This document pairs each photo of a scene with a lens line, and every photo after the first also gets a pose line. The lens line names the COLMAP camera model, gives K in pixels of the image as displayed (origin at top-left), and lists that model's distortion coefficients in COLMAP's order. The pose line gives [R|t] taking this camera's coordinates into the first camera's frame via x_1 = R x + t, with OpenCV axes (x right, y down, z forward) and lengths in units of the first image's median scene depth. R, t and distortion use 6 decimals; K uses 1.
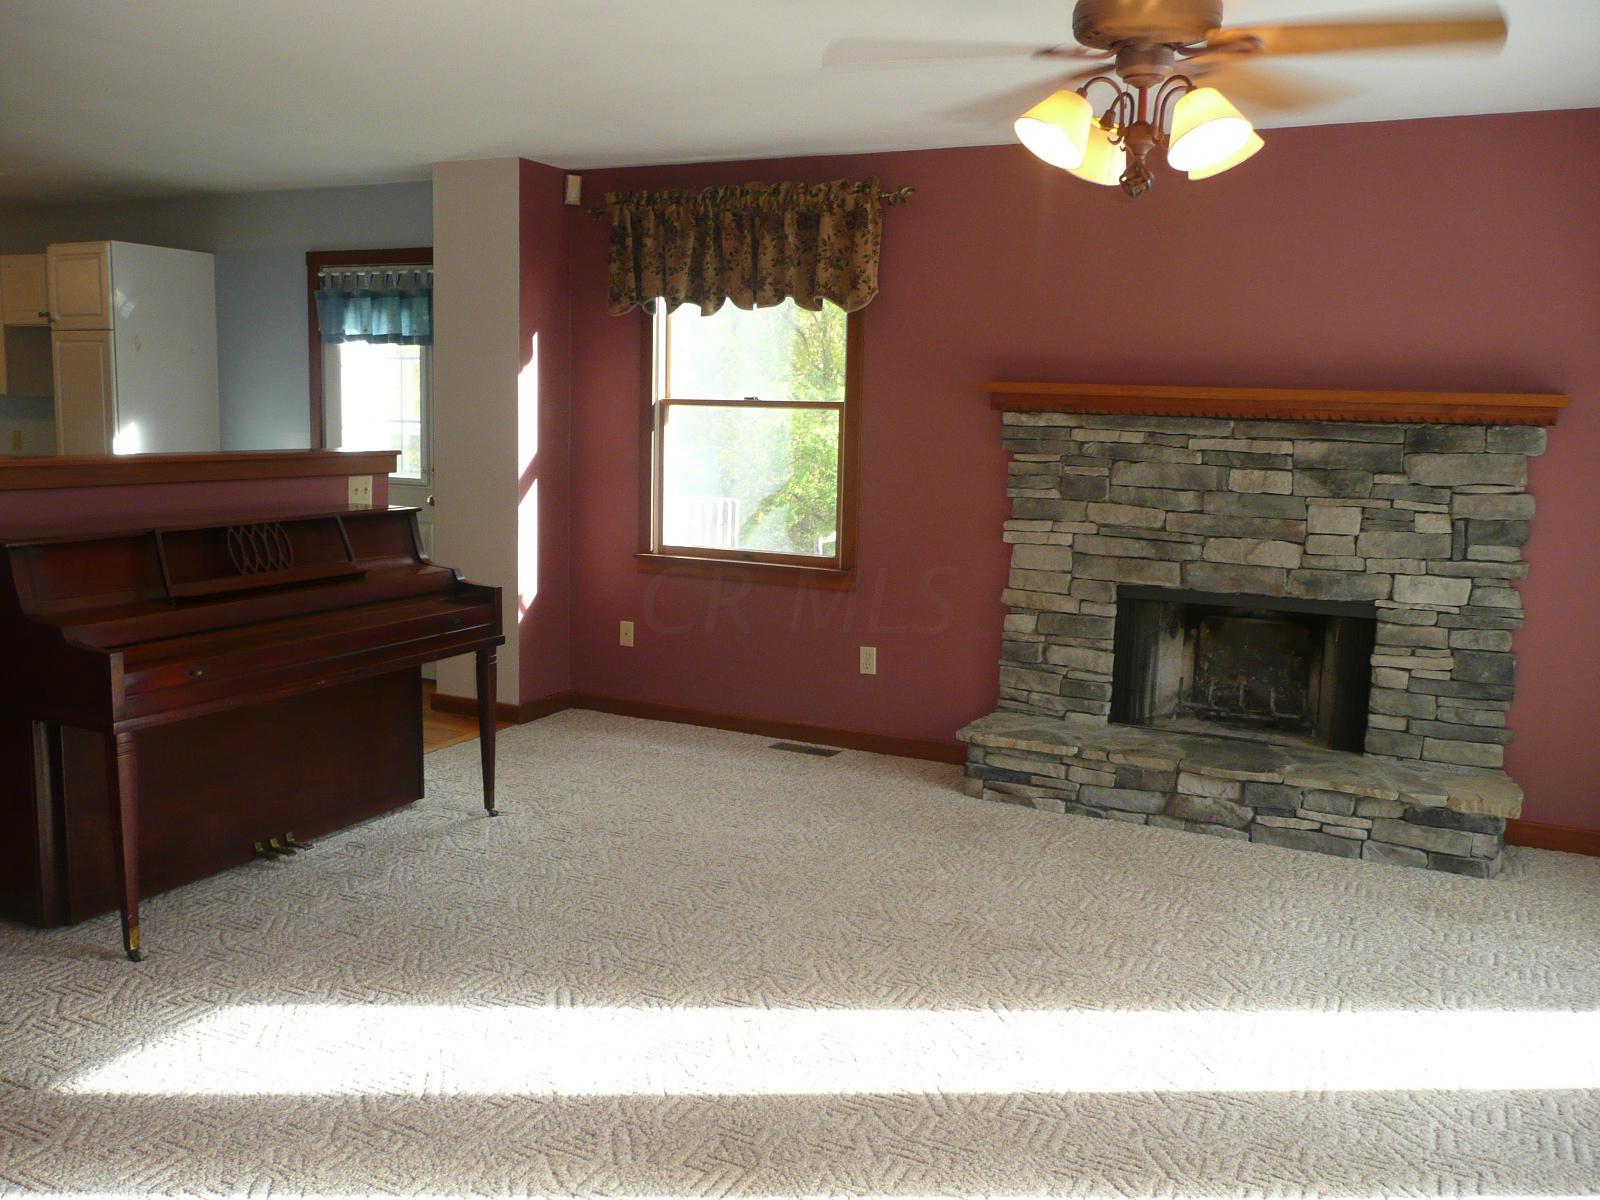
lens RADIAL K [[1344.7, 0, 779.0], [0, 1344.7, 578.3], [0, 0, 1]] dist [-0.032968, 0.038993]
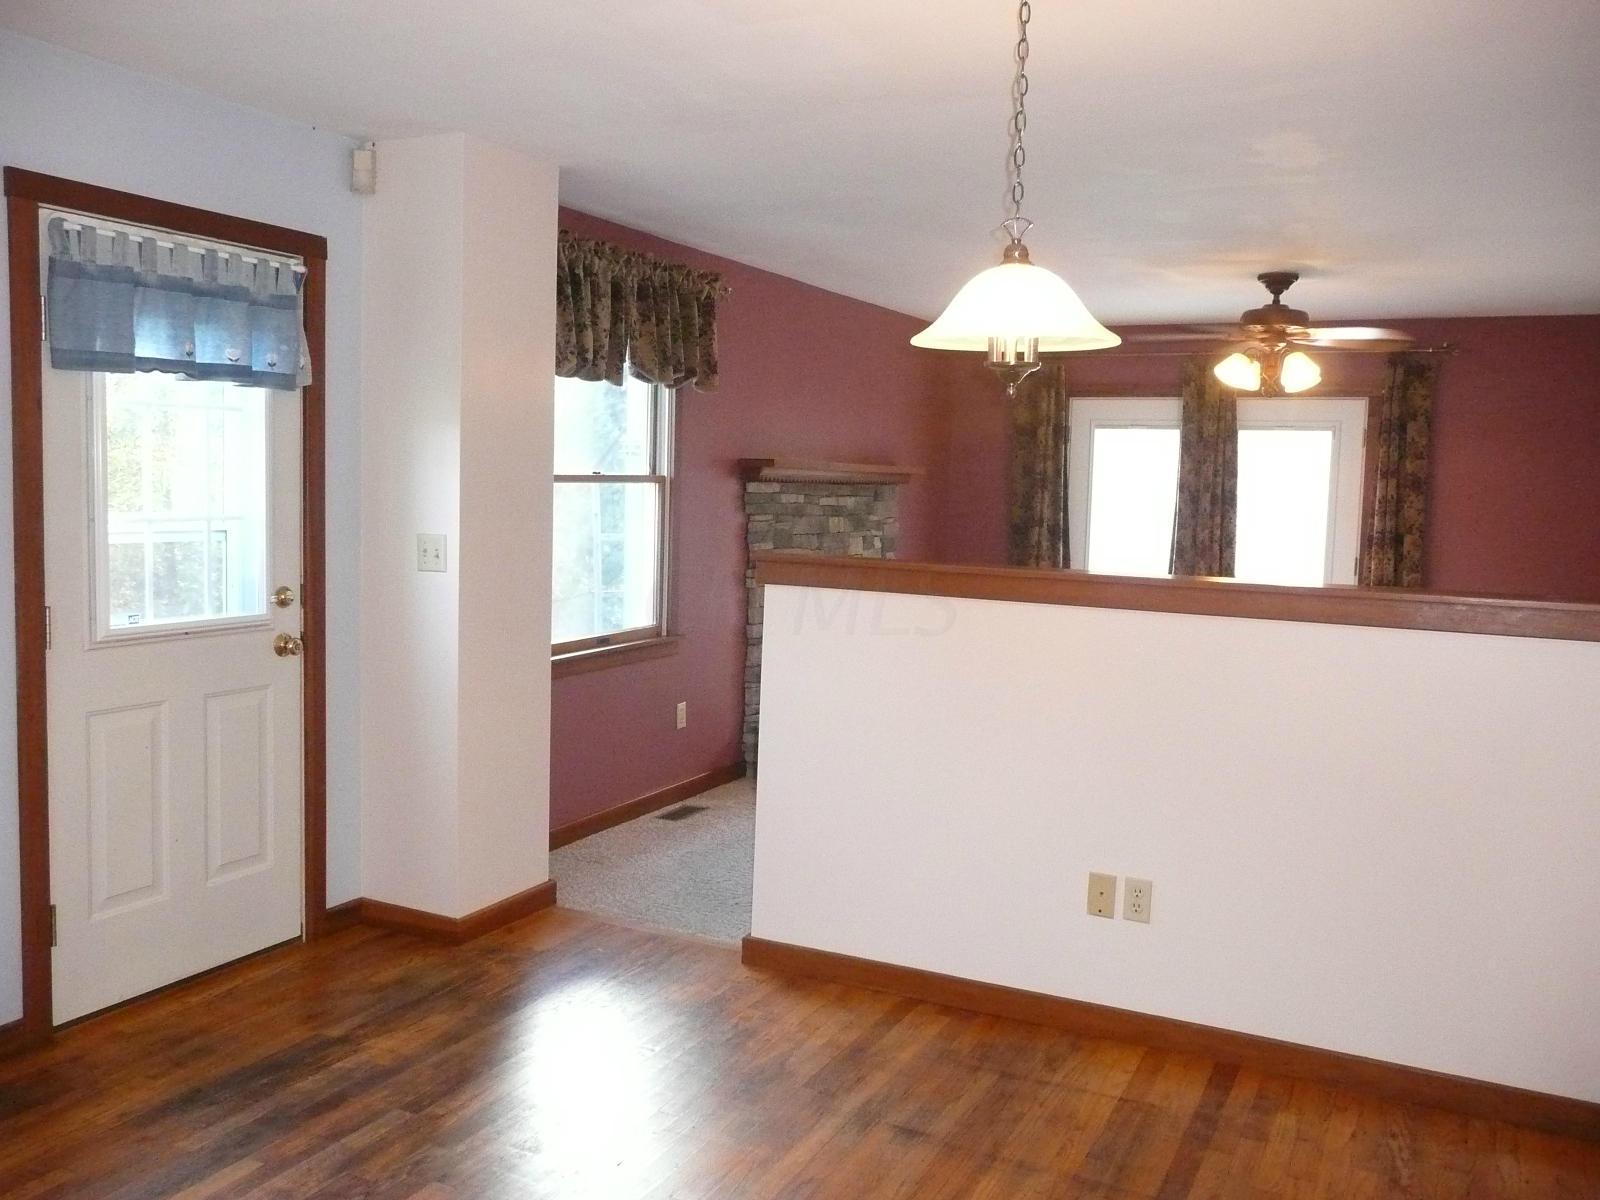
lens RADIAL K [[1344.7, 0, 805.5], [0, 1344.7, 591.2], [0, 0, 1]] dist [-0.032968, 0.038993]
pose [[-0.014145, -0.112749, 0.993523, -1.058918], [0.101729, 0.988304, 0.113605, -0.159237], [-0.994712, 0.102677, -0.002510, 0.959105]]
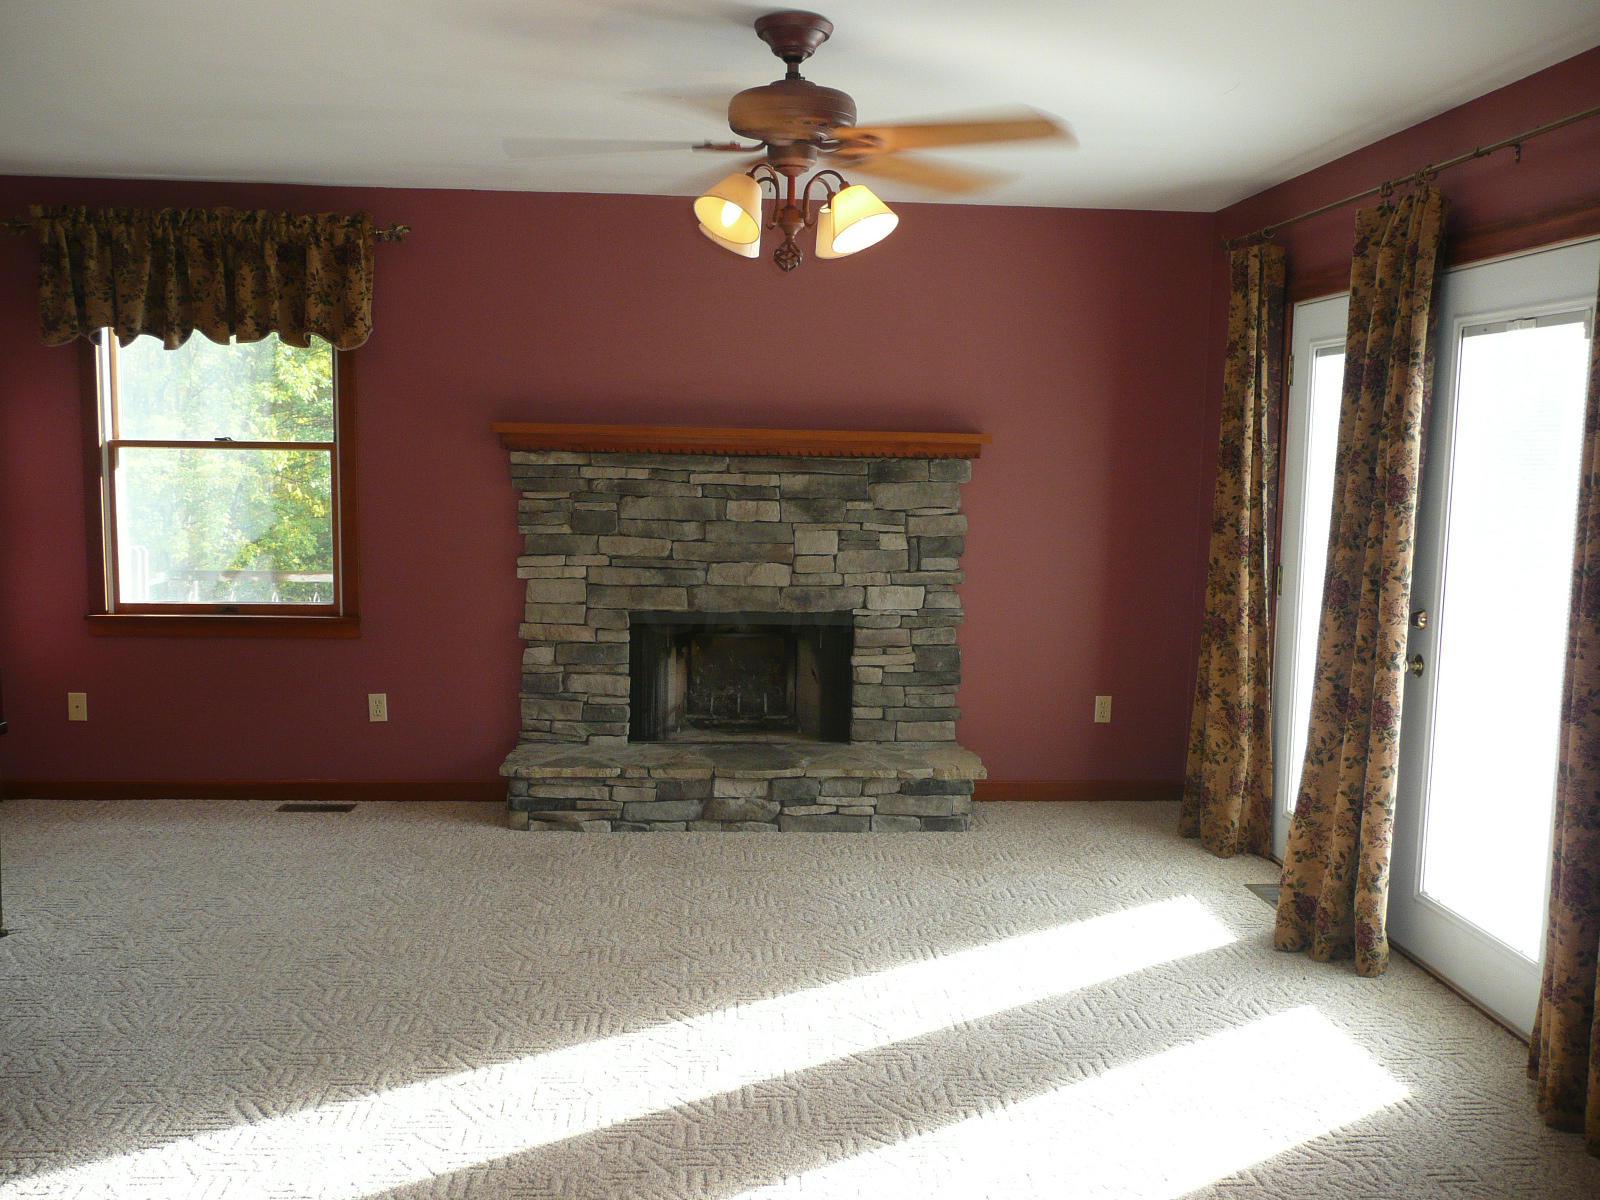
lens RADIAL K [[1344.7, 0, 771.1], [0, 1344.7, 587.6], [0, 0, 1]] dist [-0.032968, 0.038993]
pose [[0.866000, -0.062928, 0.496068, -0.174037], [0.067719, 0.997670, 0.008339, -0.015282], [-0.495437, 0.026372, 0.868244, 0.016192]]
